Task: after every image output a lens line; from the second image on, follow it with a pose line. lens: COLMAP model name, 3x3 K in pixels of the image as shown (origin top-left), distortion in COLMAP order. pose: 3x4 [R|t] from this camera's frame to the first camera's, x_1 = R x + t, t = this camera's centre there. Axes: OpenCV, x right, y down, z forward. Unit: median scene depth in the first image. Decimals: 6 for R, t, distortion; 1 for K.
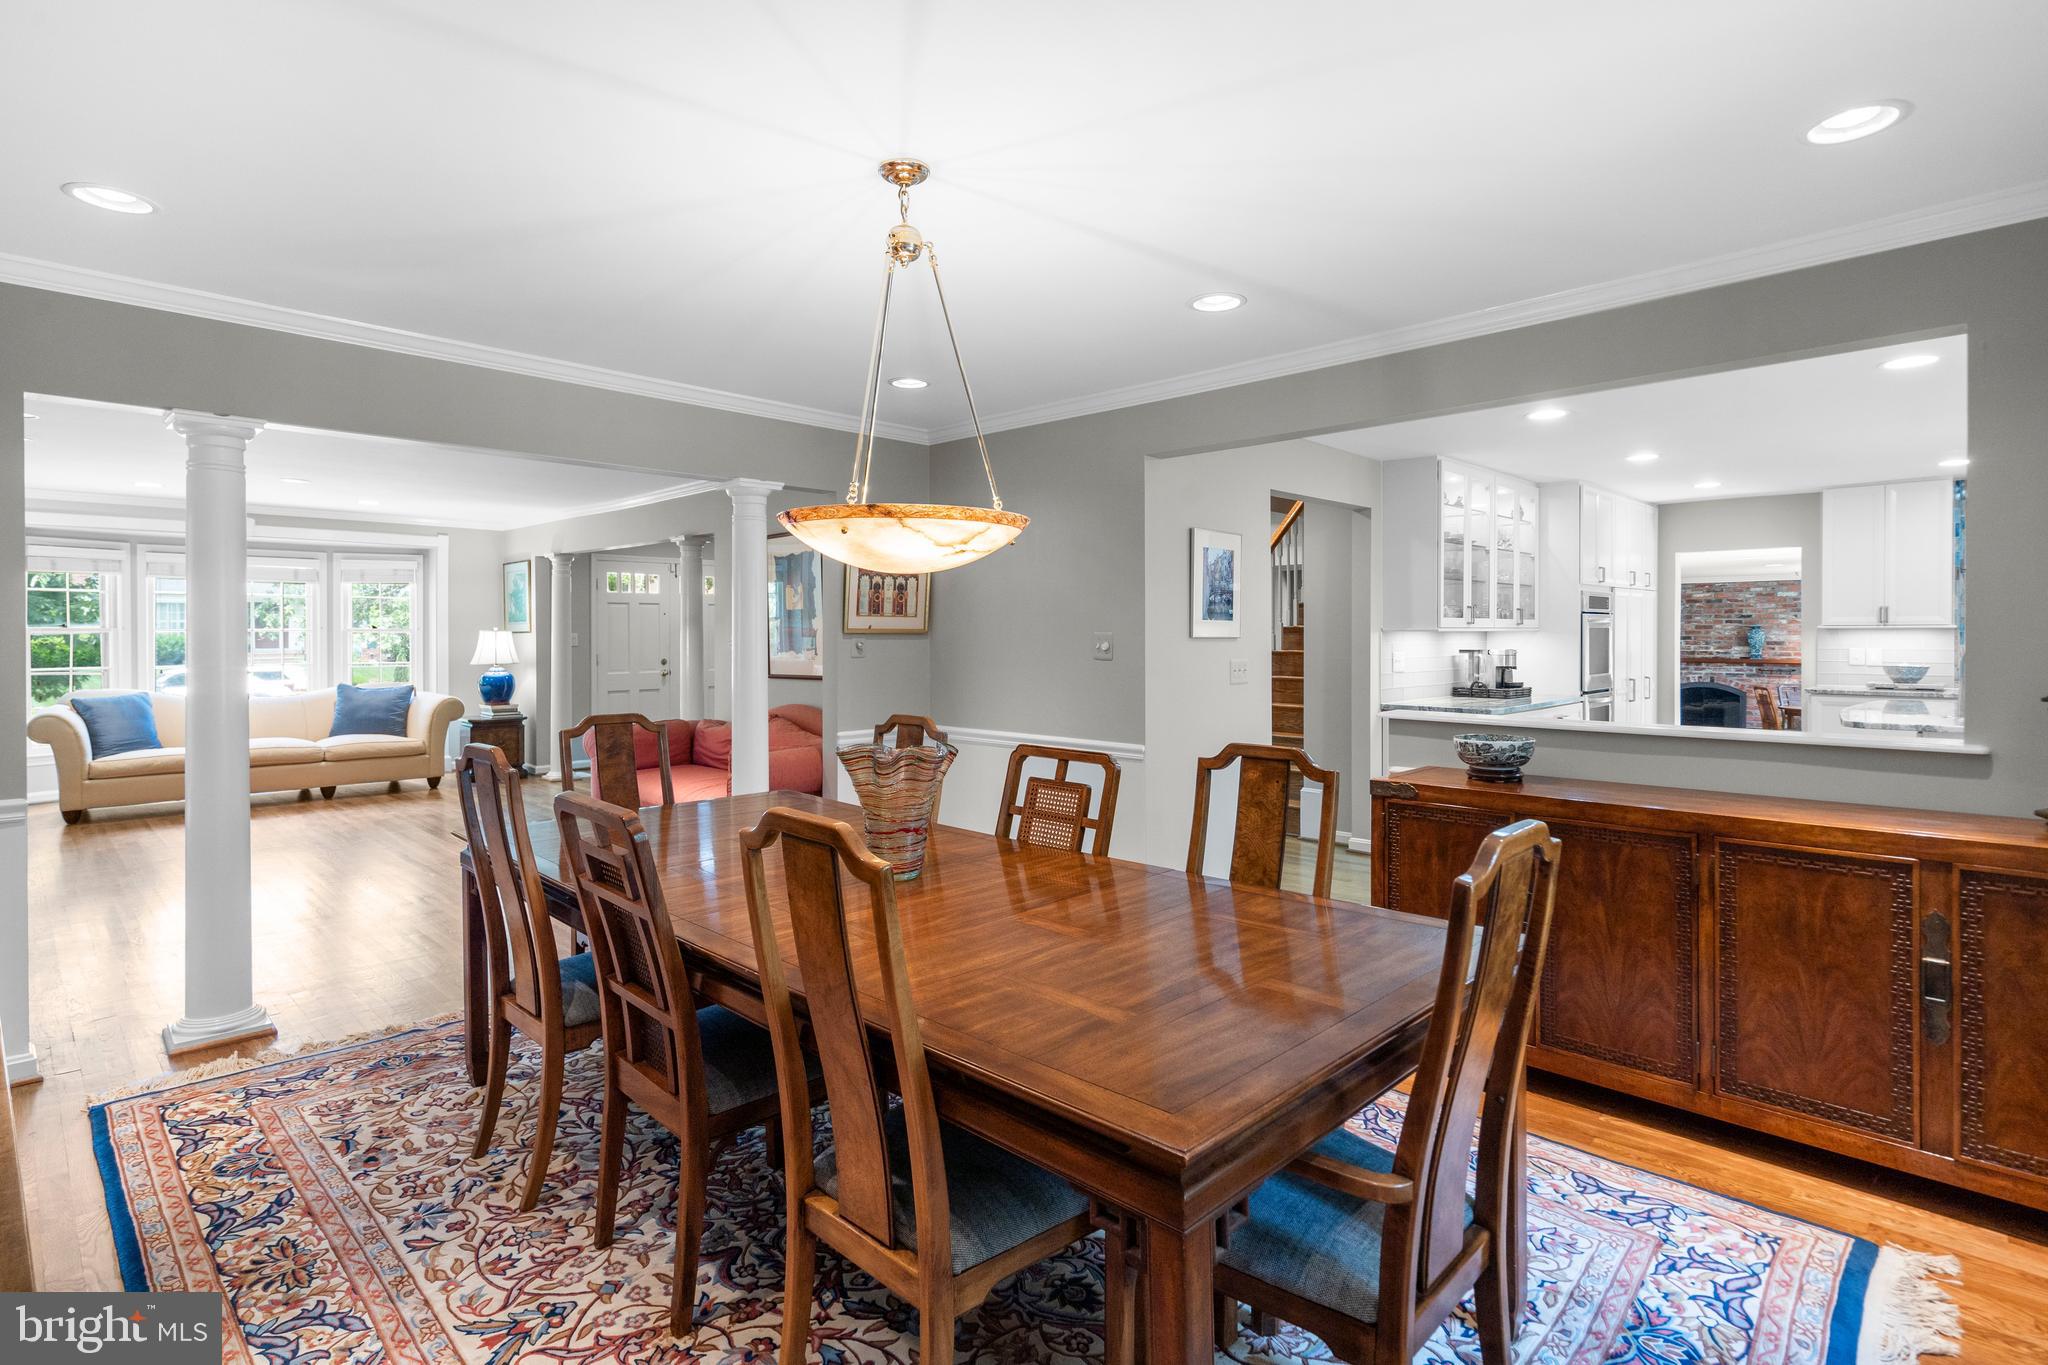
lens RADIAL K [[1005.7, 0, 1018.8], [0, 1005.7, 633.6], [0, 0, 1]] dist [0.003557, 0.000615]
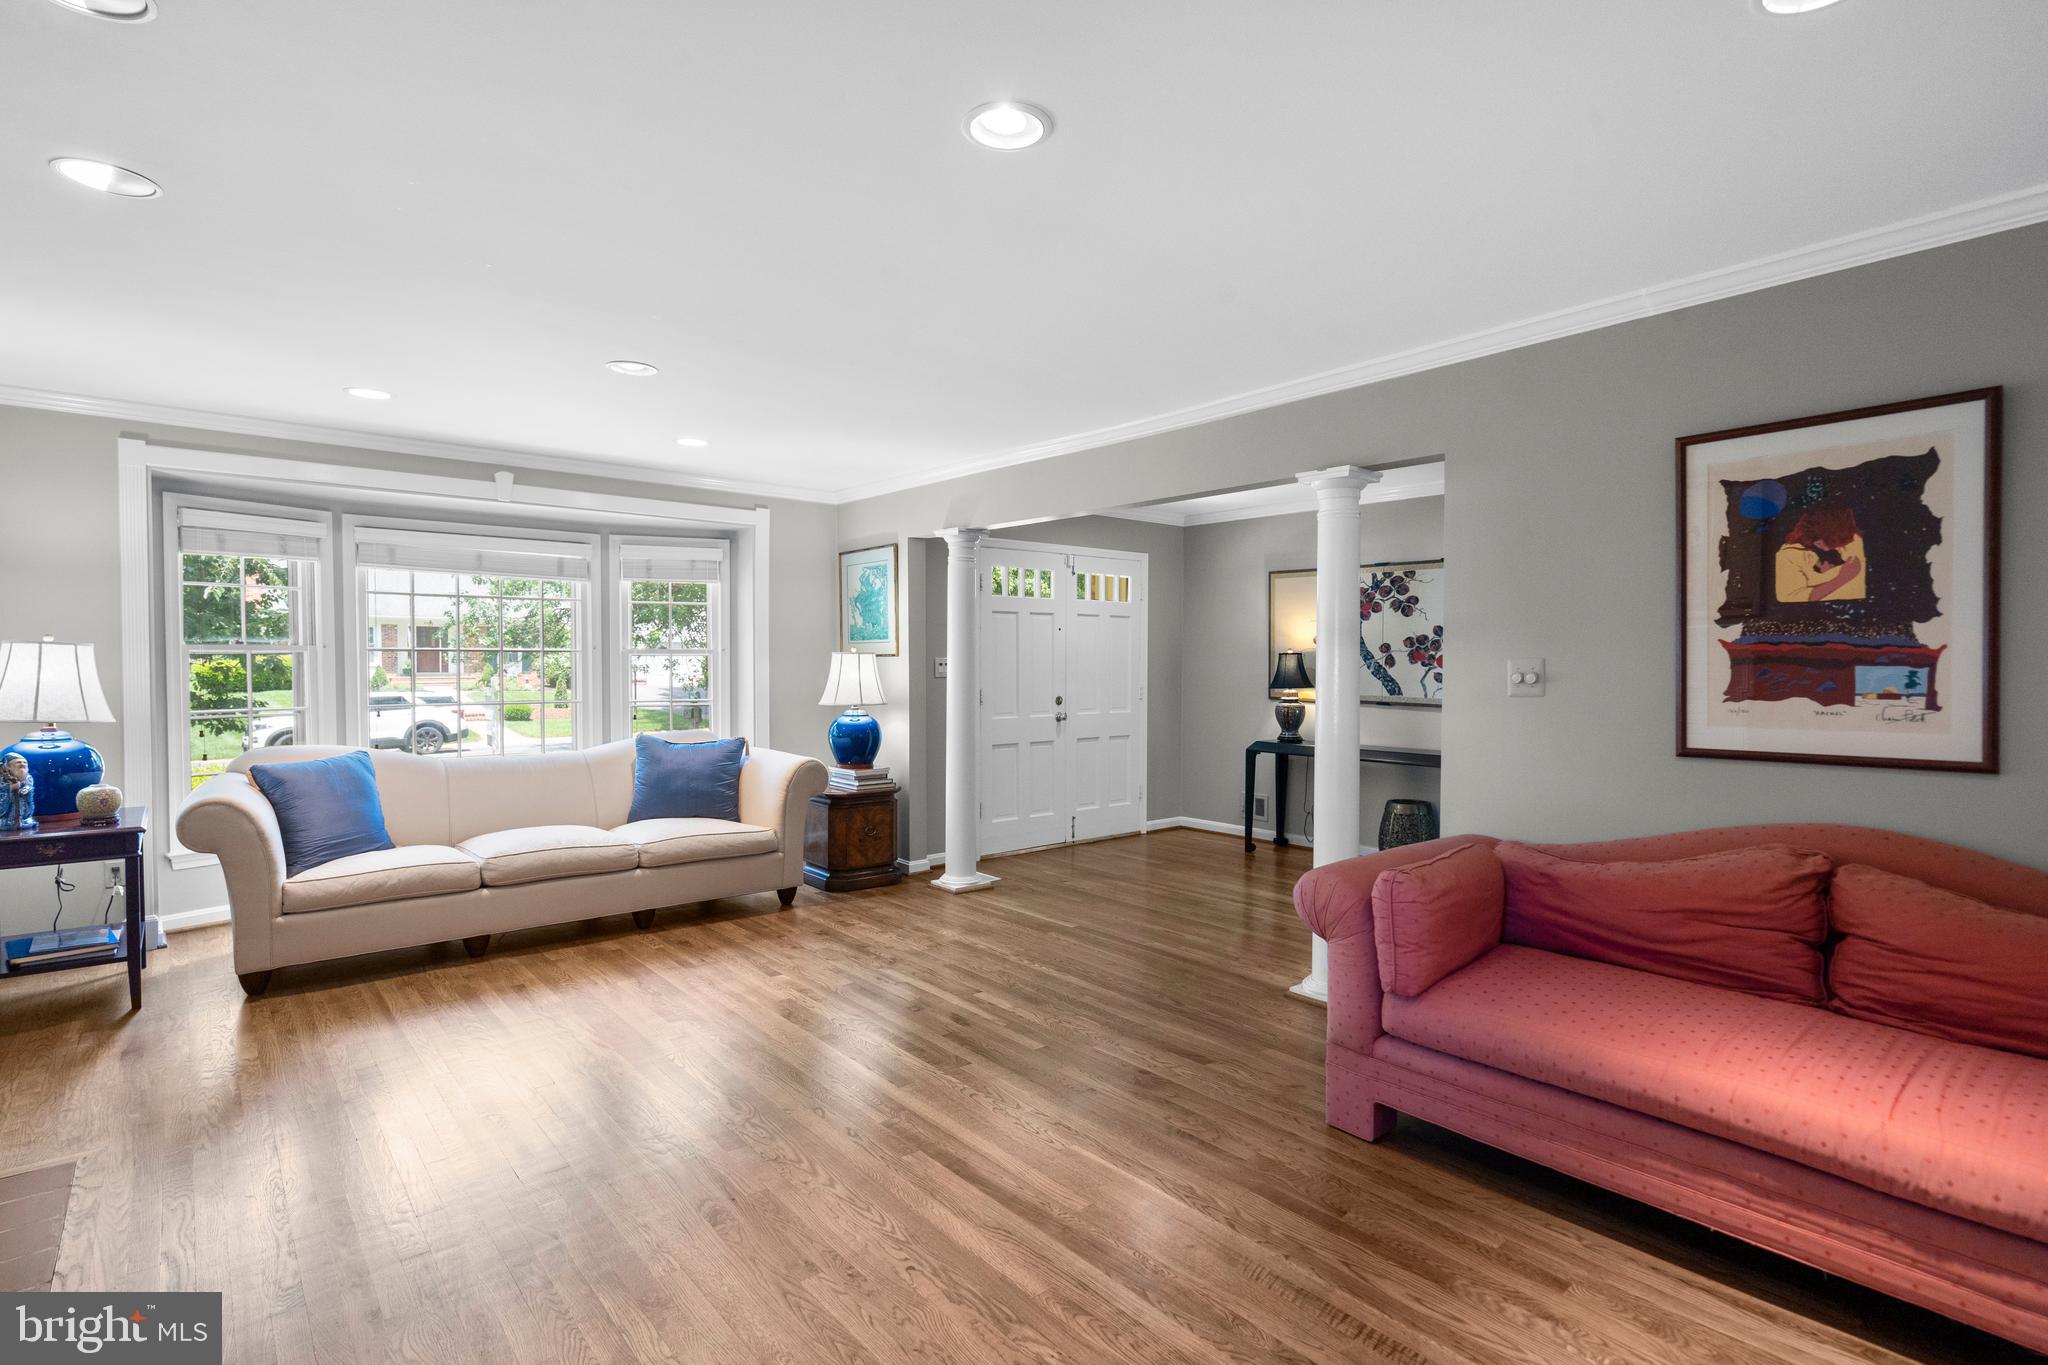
lens RADIAL K [[1005.7, 0, 1021.5], [0, 1005.7, 685.4], [0, 0, 1]] dist [0.003557, 0.000615]
pose [[0.995032, 0.007301, -0.099284, -0.376742], [-0.004954, 0.999703, 0.023858, 0.002364], [0.099429, -0.023247, 0.994773, 0.400310]]
